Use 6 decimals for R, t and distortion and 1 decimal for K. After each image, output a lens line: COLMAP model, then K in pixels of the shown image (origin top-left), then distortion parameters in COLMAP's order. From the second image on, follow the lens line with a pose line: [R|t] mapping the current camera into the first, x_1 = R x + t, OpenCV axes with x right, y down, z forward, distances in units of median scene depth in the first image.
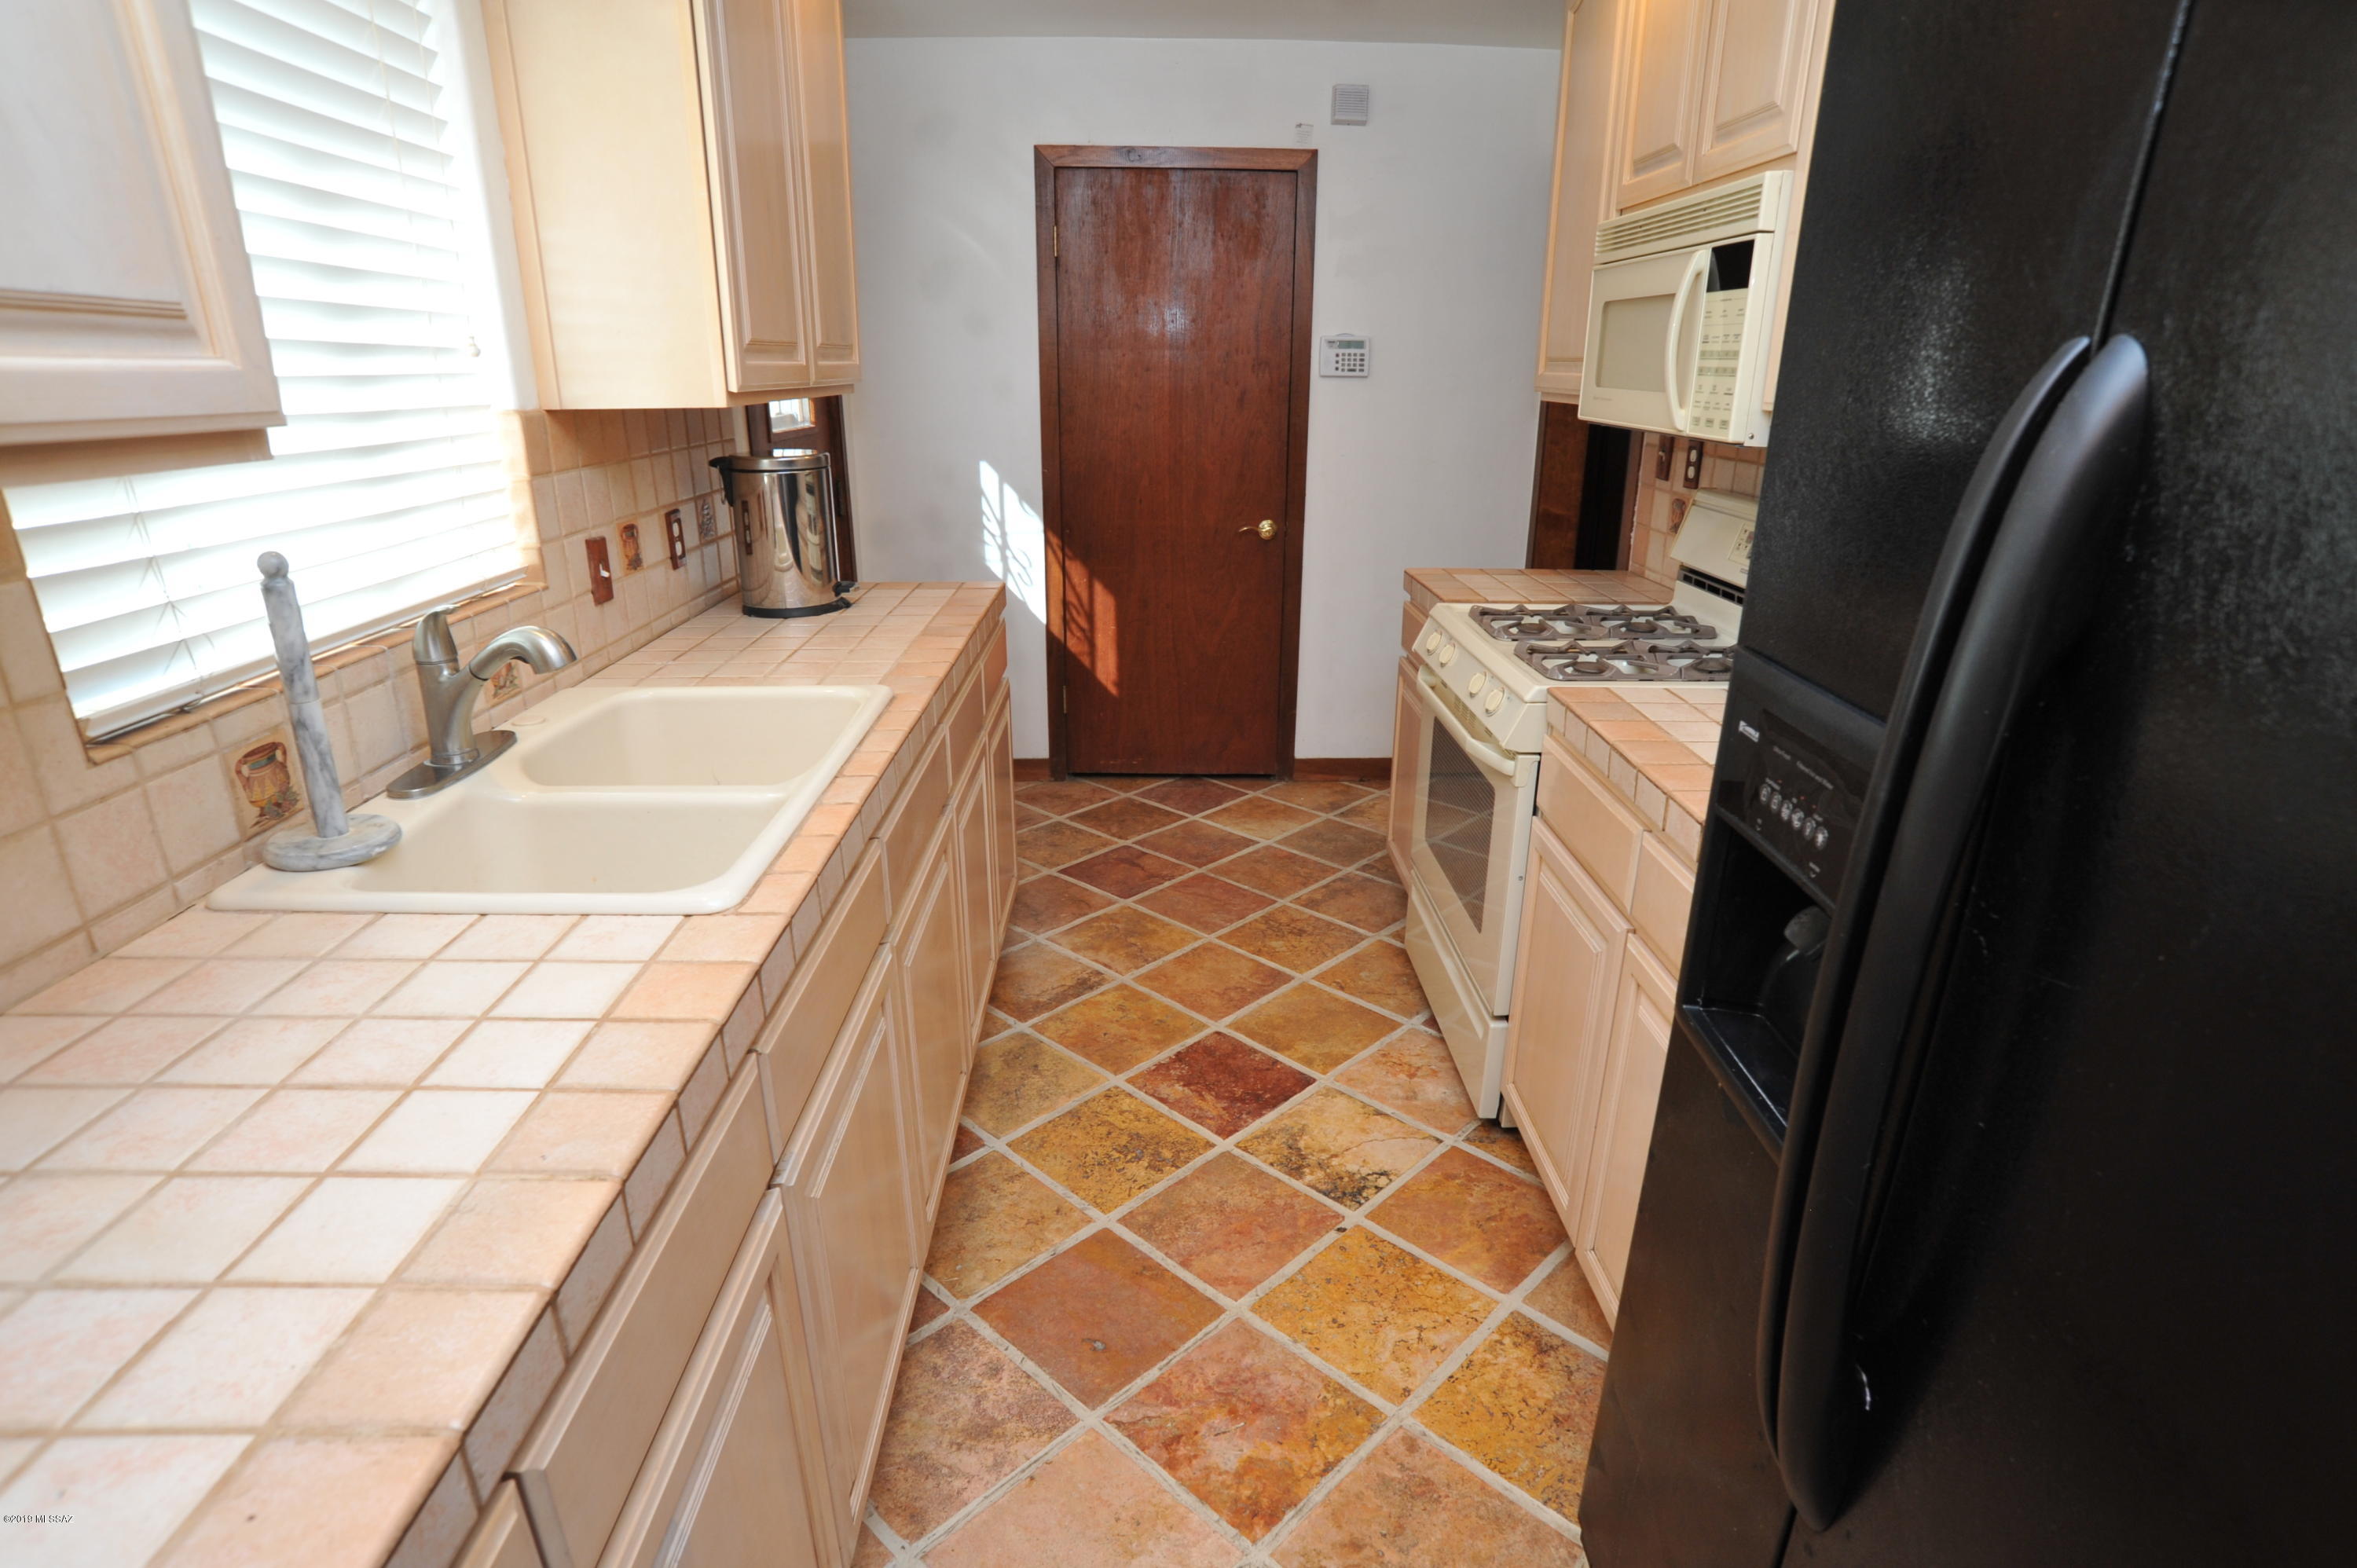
lens RADIAL K [[1200.3, 0, 1180.2], [0, 1200.3, 815.8], [0, 0, 1]] dist [-0.110291, 0.051452]
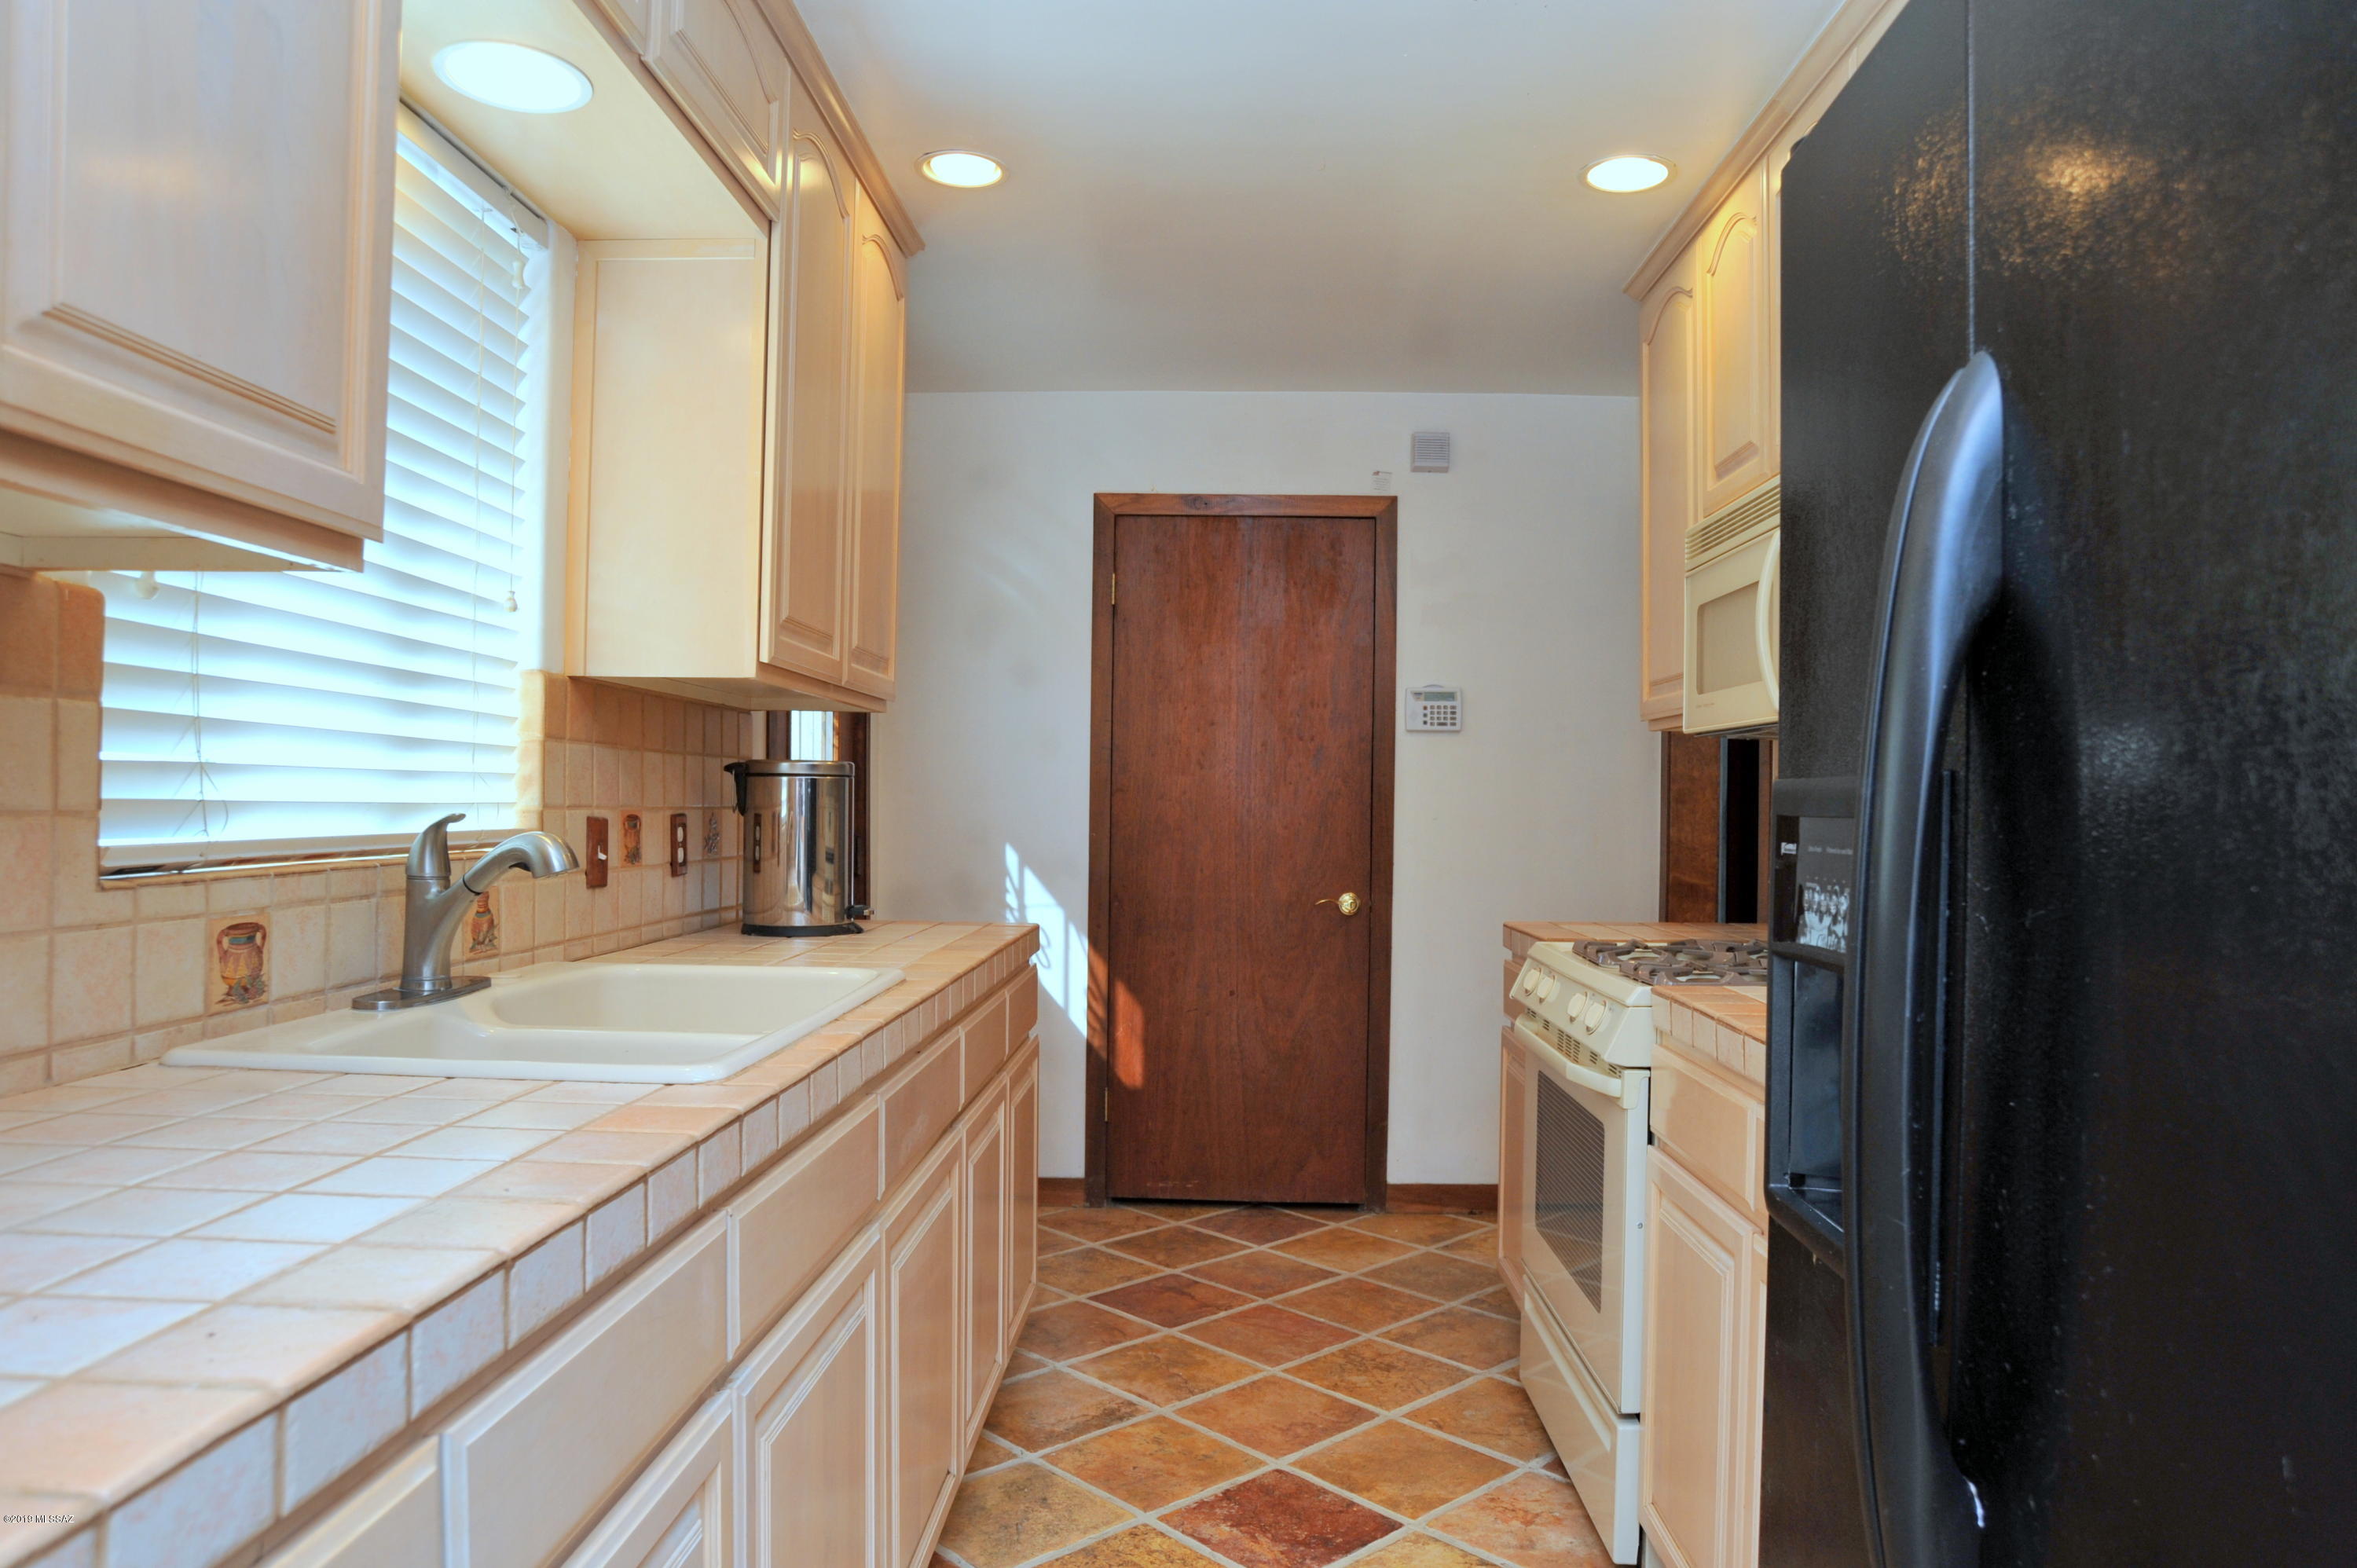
lens RADIAL K [[1516.1, 0, 1180.5], [0, 1516.1, 819.9], [0, 0, 1]] dist [-0.107498, 0.059594]
pose [[0.998330, 0.006344, -0.057415, 0.019598], [-0.025959, 0.937203, -0.347818, 0.116297], [0.051603, 0.348728, 0.935802, -0.059525]]
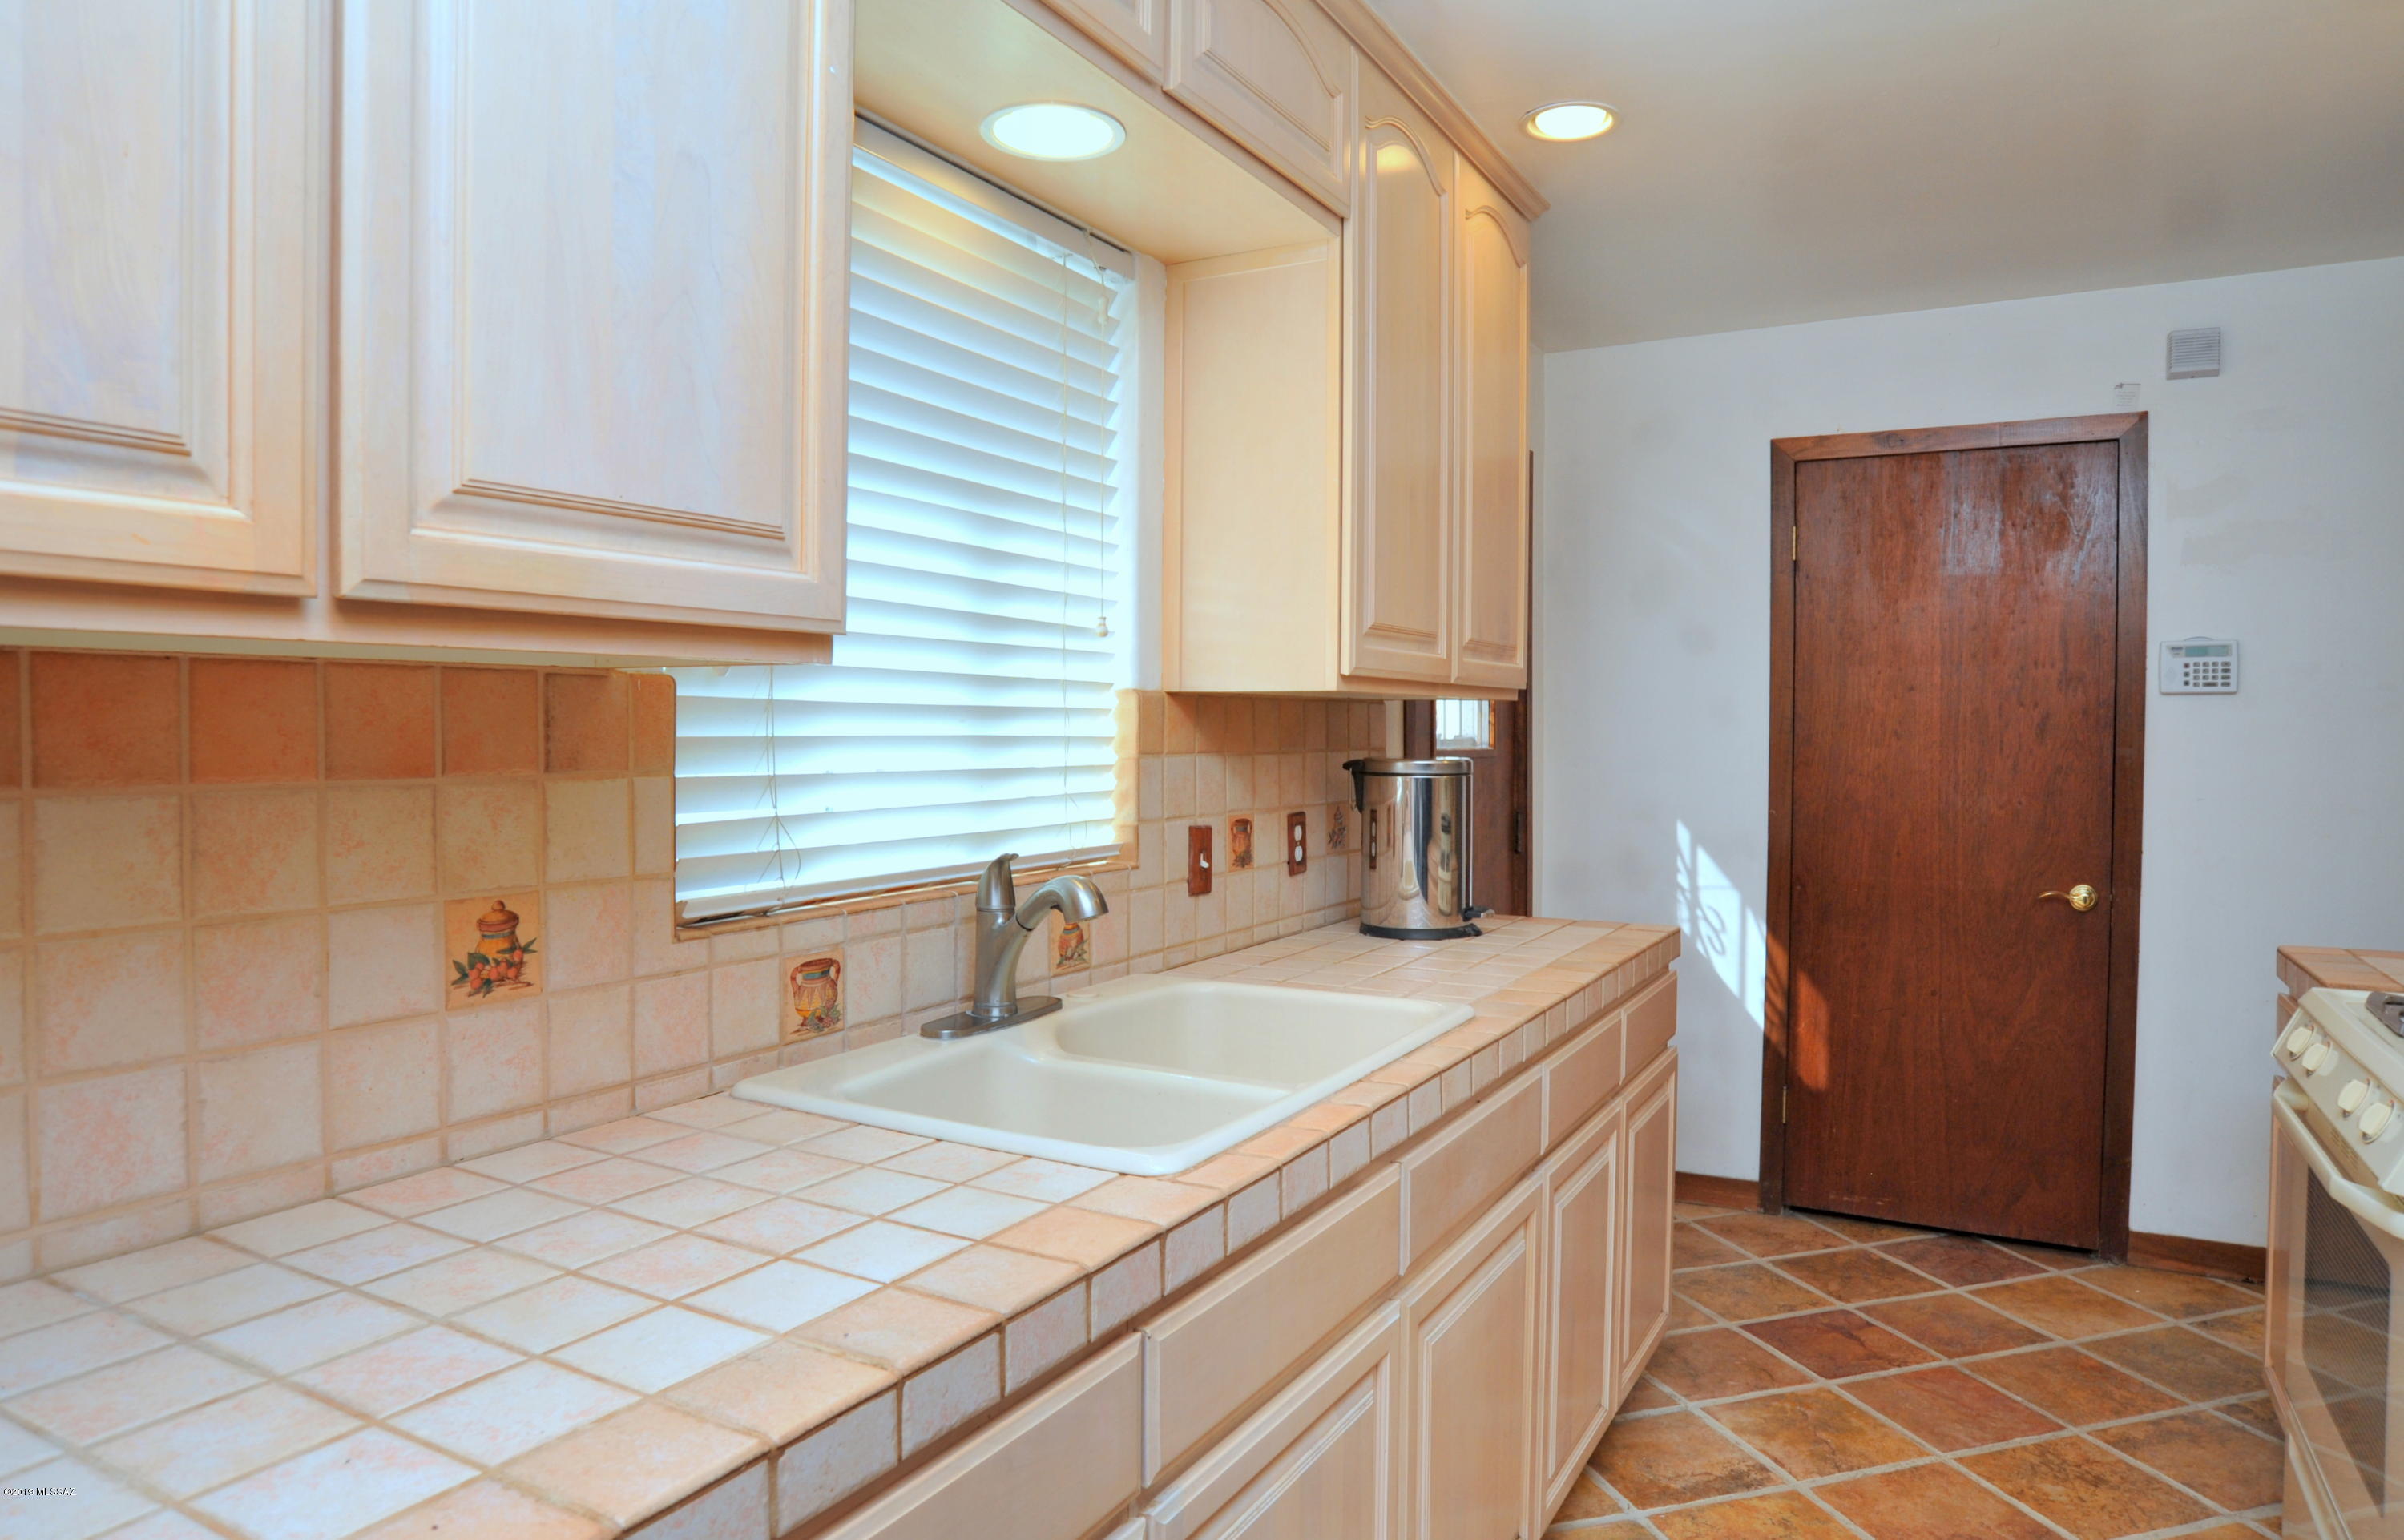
lens RADIAL K [[1467.5, 0, 1202.0], [0, 1467.5, 770.0], [0, 0, 1]] dist [-0.093320, 0.045400]
pose [[0.857444, 0.009345, -0.514493, 0.080586], [-0.179351, 0.942567, -0.281783, 0.039132], [0.482310, 0.333888, 0.809874, 0.012543]]
